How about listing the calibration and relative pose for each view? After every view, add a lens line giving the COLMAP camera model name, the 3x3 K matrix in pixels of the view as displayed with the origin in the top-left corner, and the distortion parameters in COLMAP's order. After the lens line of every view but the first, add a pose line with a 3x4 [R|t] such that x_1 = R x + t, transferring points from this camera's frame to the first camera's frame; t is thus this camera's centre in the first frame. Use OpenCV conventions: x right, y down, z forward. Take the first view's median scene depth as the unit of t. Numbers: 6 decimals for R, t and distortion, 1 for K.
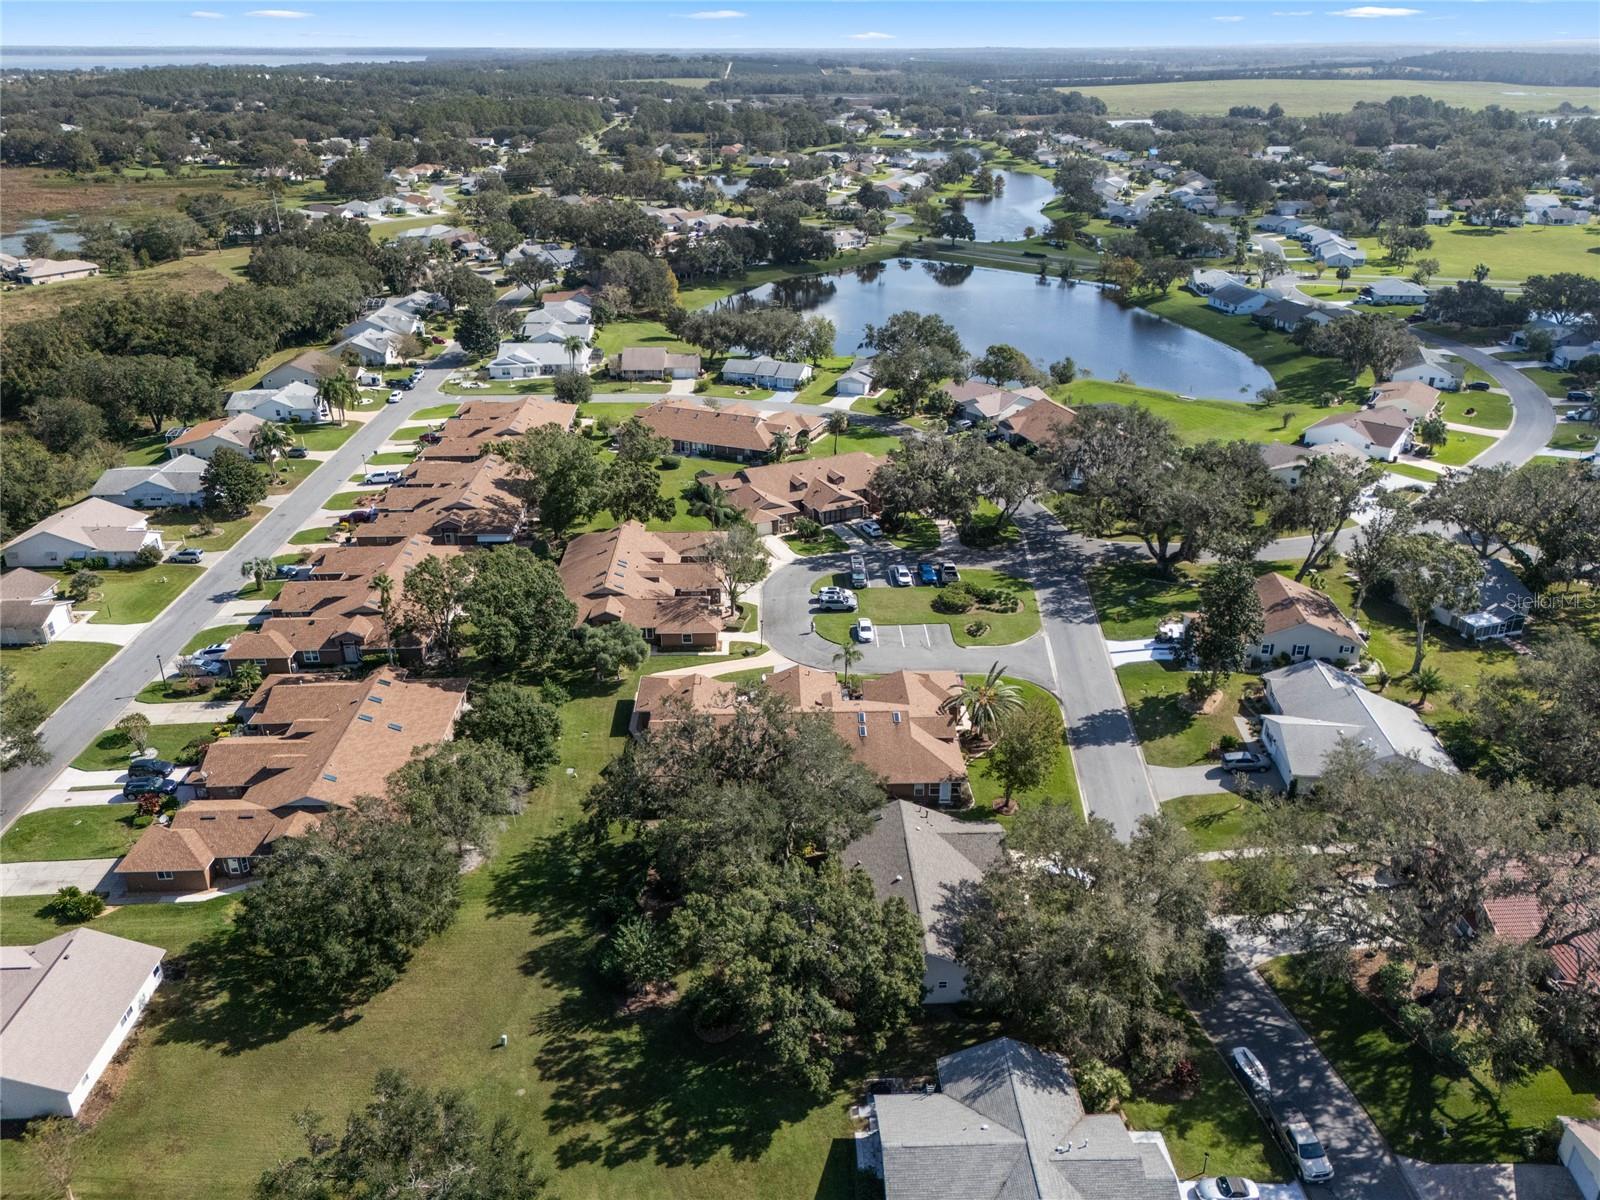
lens RADIAL K [[1171.8, 0, 802.4], [0, 1171.8, 602.1], [0, 0, 1]] dist [0.077634, -0.083752]
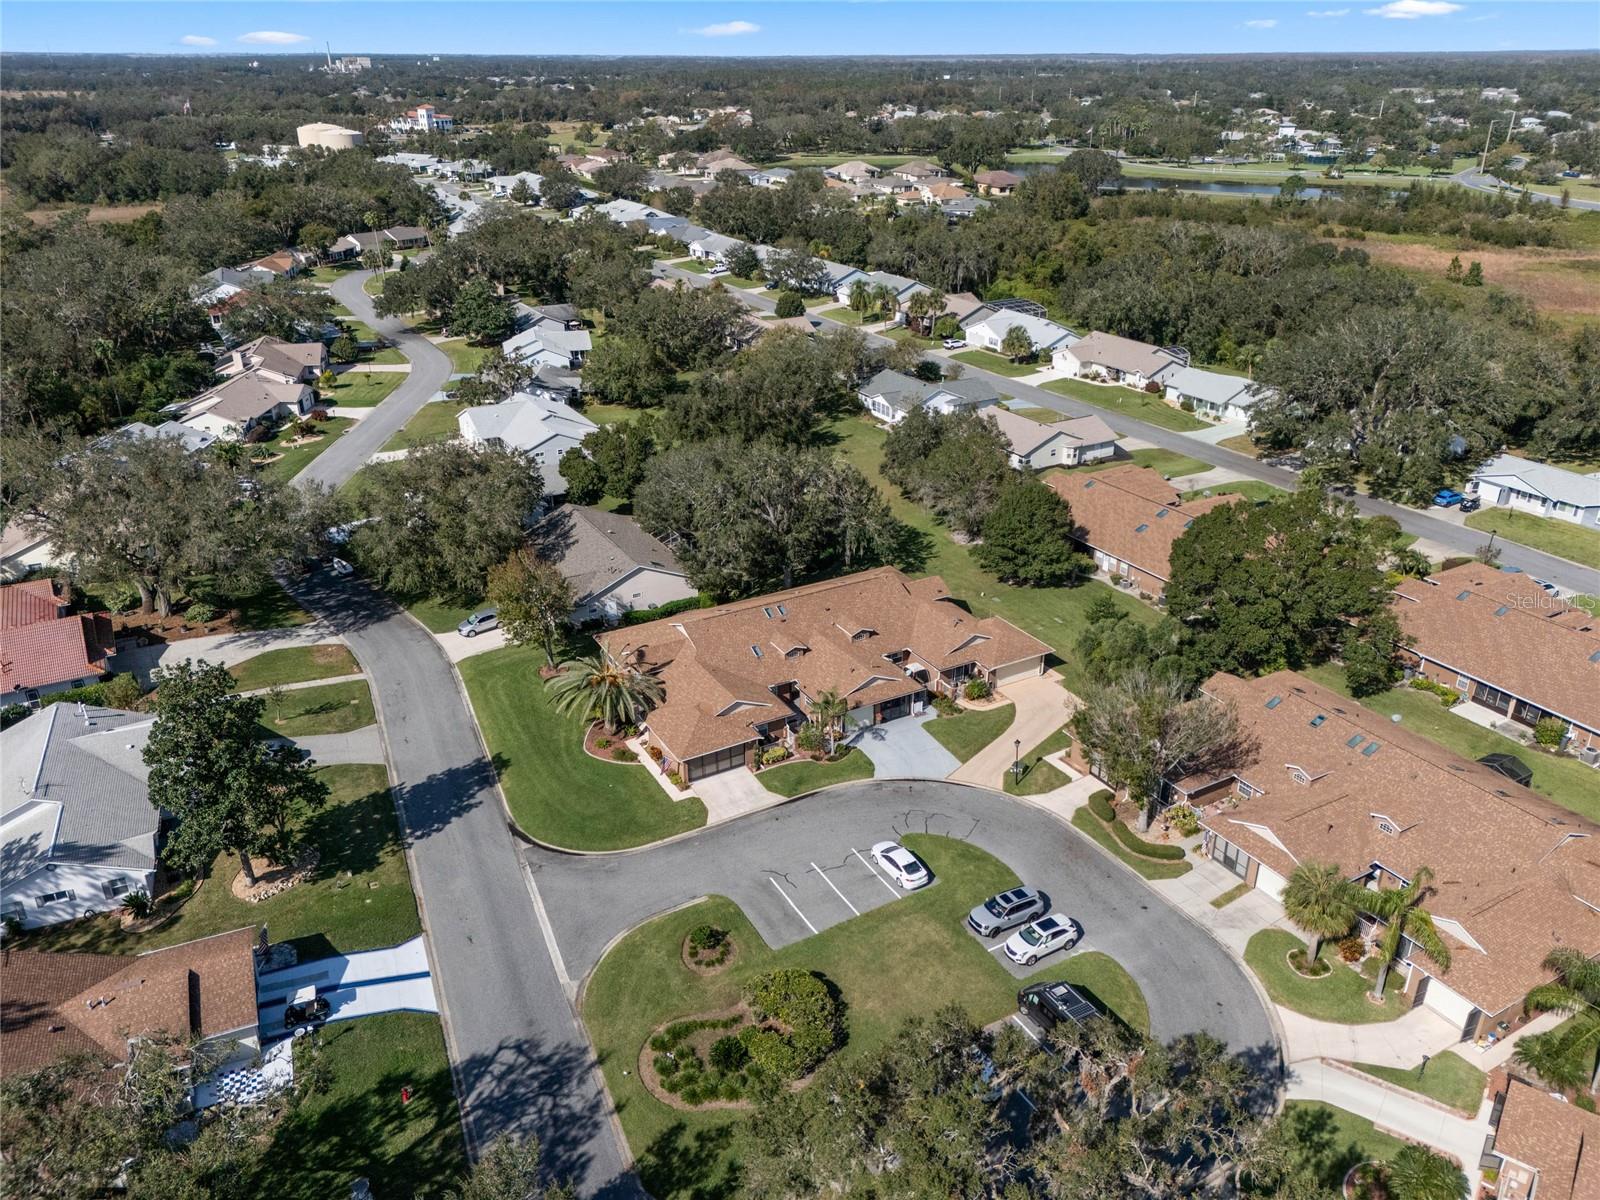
lens RADIAL K [[1171.8, 0, 802.4], [0, 1171.8, 602.1], [0, 0, 1]] dist [0.077634, -0.083752]
pose [[-0.880068, 0.205022, -0.428307, 0.171970], [-0.196285, 0.664248, 0.721281, -0.249369], [0.432381, 0.718847, -0.544341, 0.692448]]
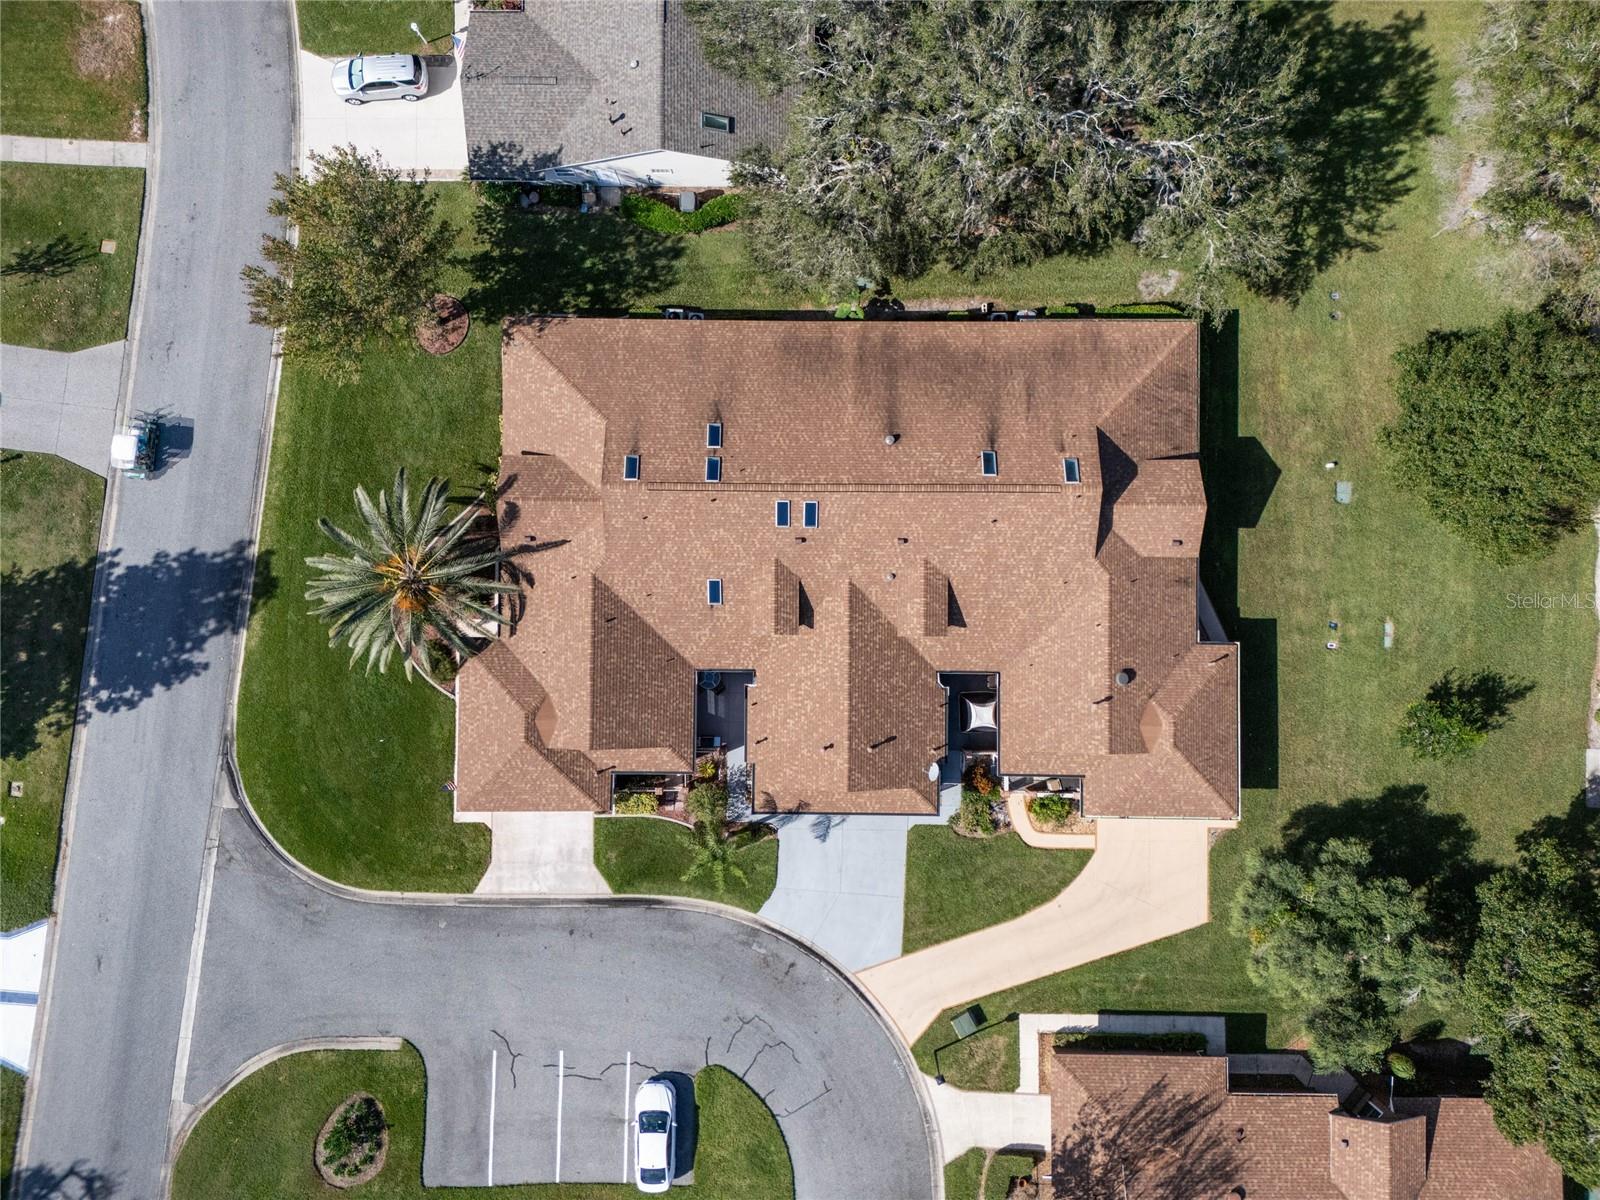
lens RADIAL K [[1171.8, 0, 802.4], [0, 1171.8, 602.1], [0, 0, 1]] dist [0.077634, -0.083752]
pose [[-0.999387, -0.034069, 0.008032, 0.006129], [0.021189, -0.406201, 0.913538, -0.146287], [-0.027861, 0.913149, 0.406673, 0.404373]]
